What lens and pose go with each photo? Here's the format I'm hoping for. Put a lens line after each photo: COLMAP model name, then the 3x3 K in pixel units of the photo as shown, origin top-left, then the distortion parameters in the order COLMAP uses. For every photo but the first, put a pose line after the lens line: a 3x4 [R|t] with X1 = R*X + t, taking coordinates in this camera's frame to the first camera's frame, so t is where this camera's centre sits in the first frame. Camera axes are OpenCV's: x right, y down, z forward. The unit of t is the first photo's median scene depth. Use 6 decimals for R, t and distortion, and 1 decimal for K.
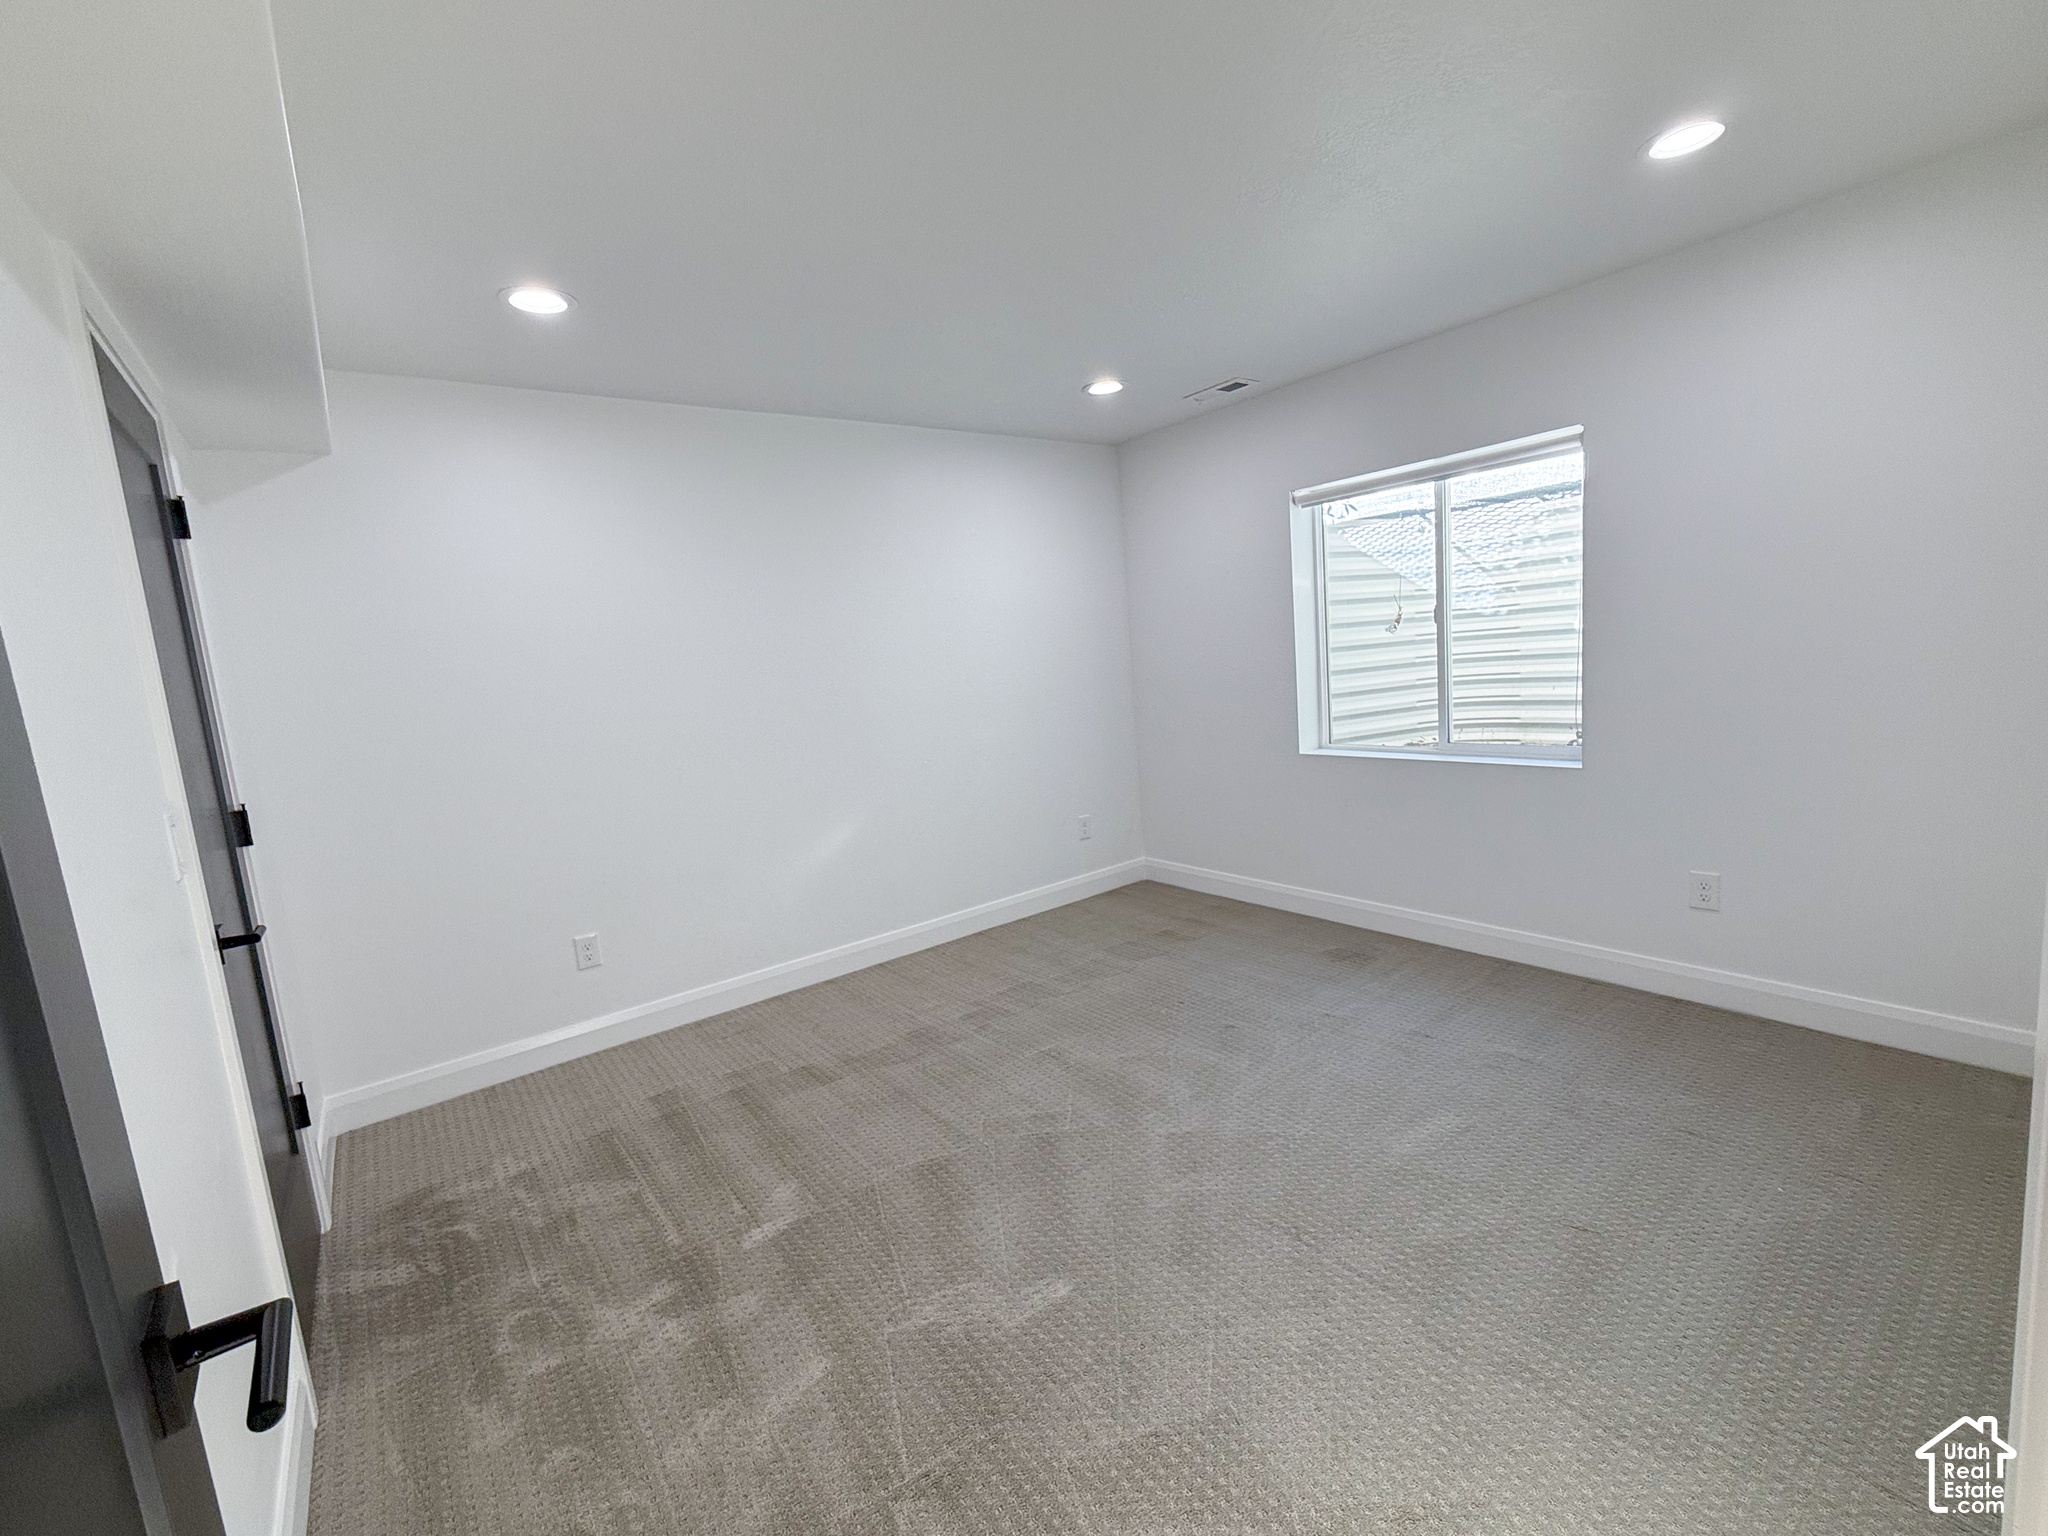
lens RADIAL K [[826.6, 0, 1024.0], [0, 826.6, 768.0], [0, 0, 1]] dist [0.000075, 0.000153]
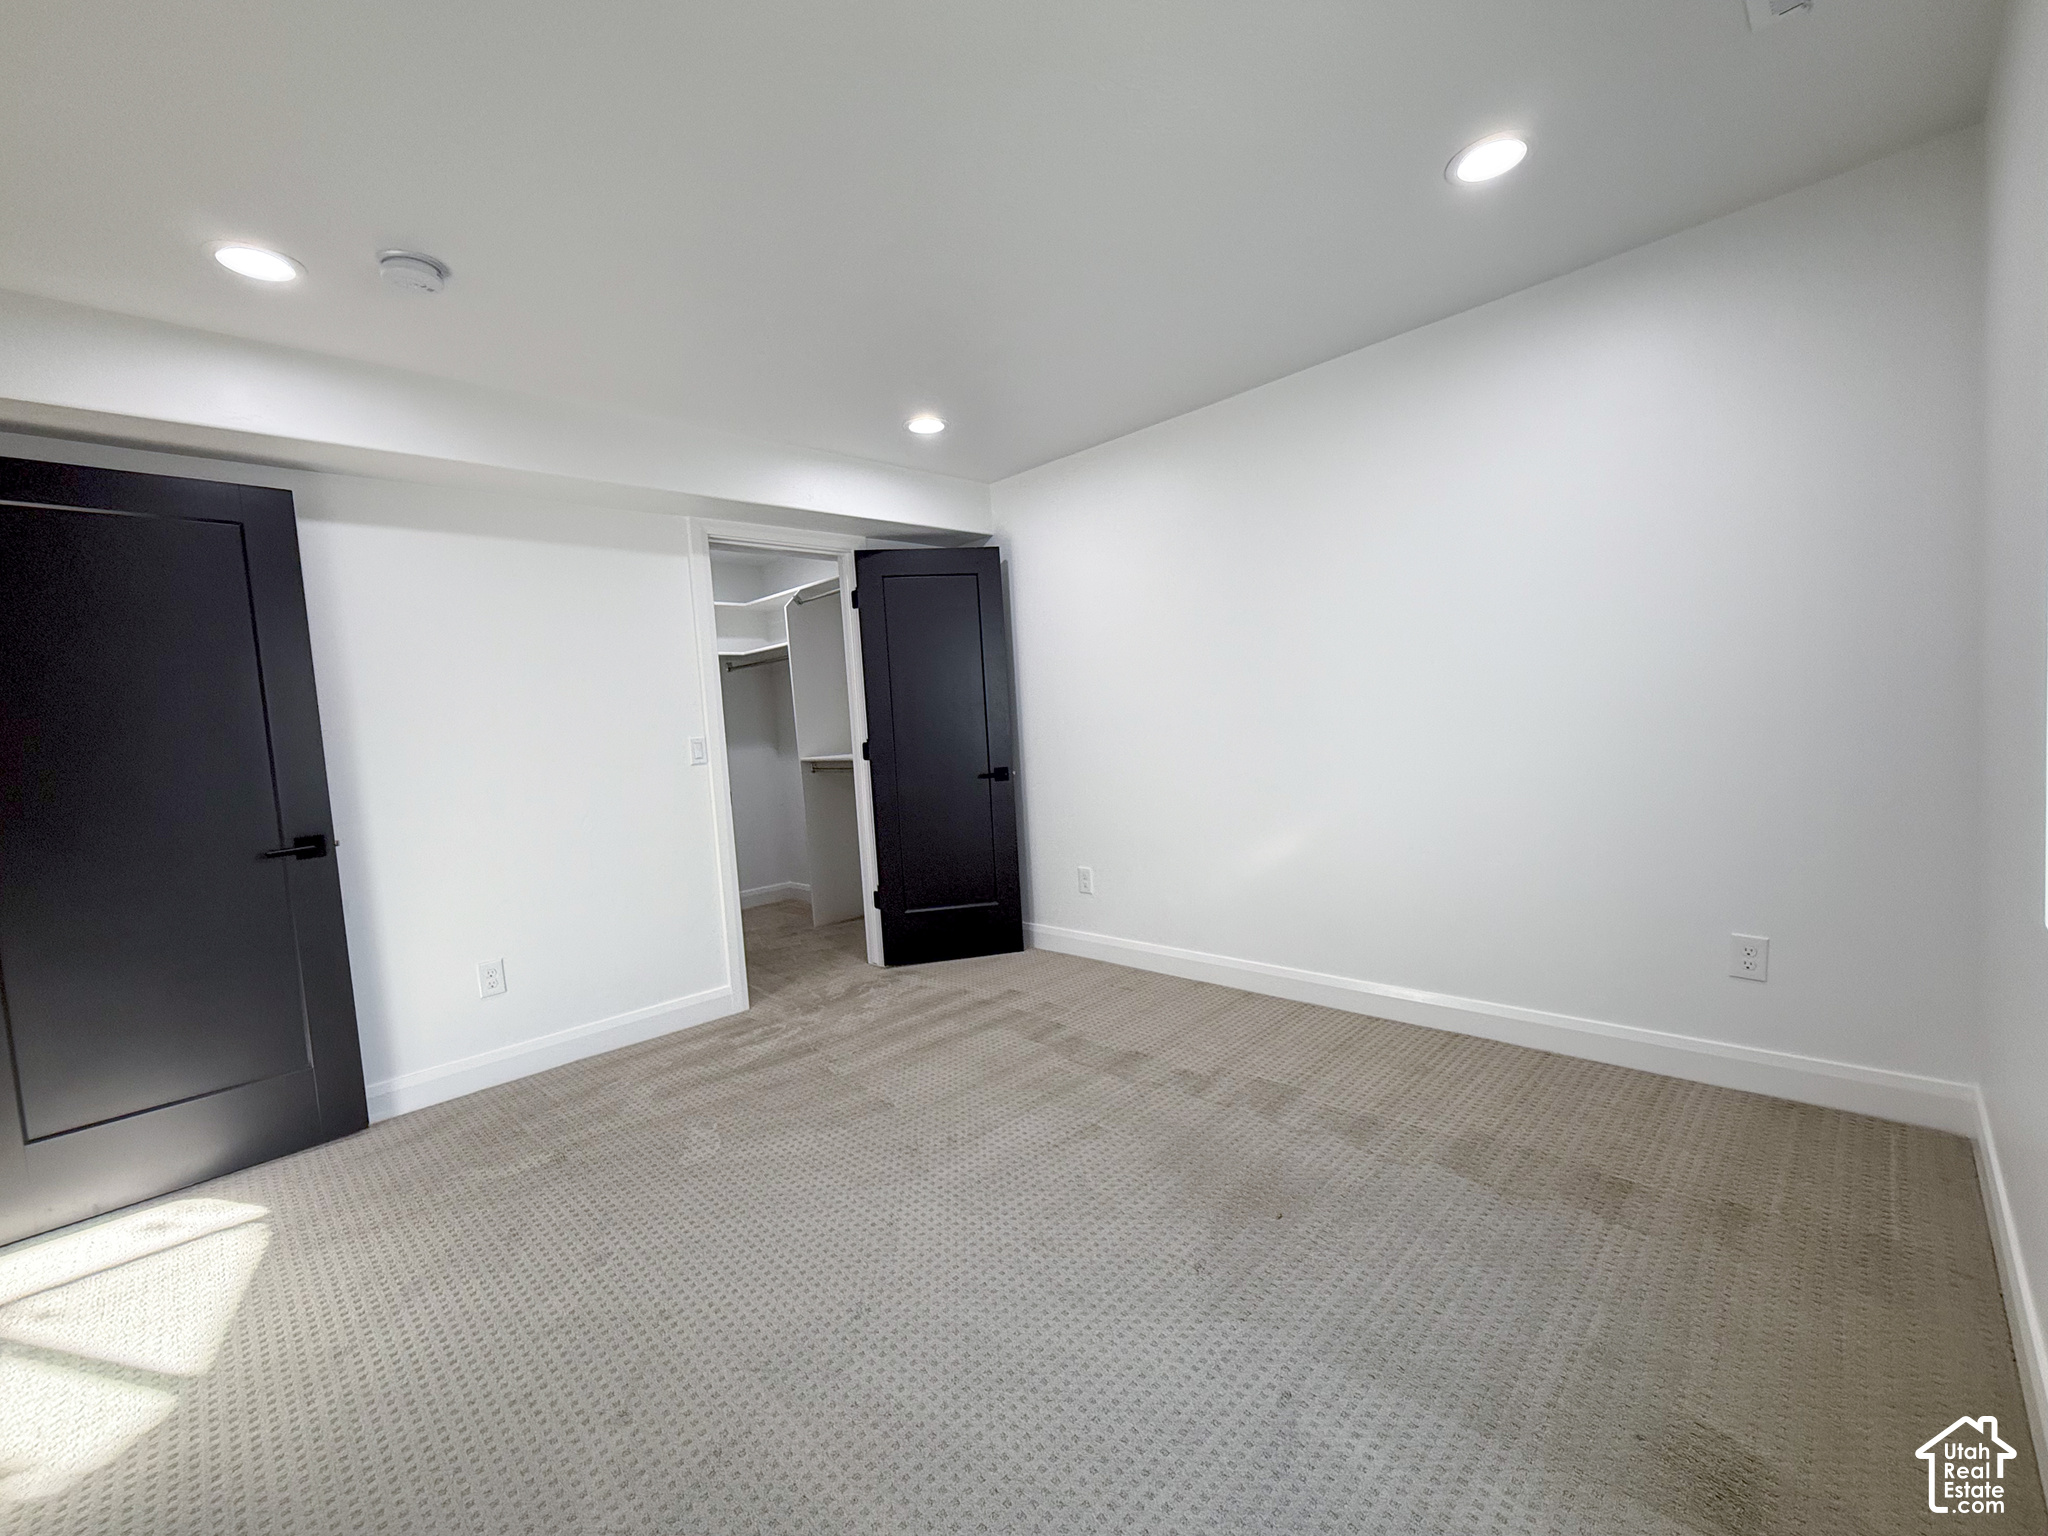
lens RADIAL K [[826.6, 0, 1024.0], [0, 826.6, 768.0], [0, 0, 1]] dist [0.000075, 0.000153]
pose [[0.192885, 0.142360, -0.970839, 0.759326], [-0.089847, 0.987825, 0.127000, -0.113525], [0.977099, 0.062731, 0.203327, 0.720247]]
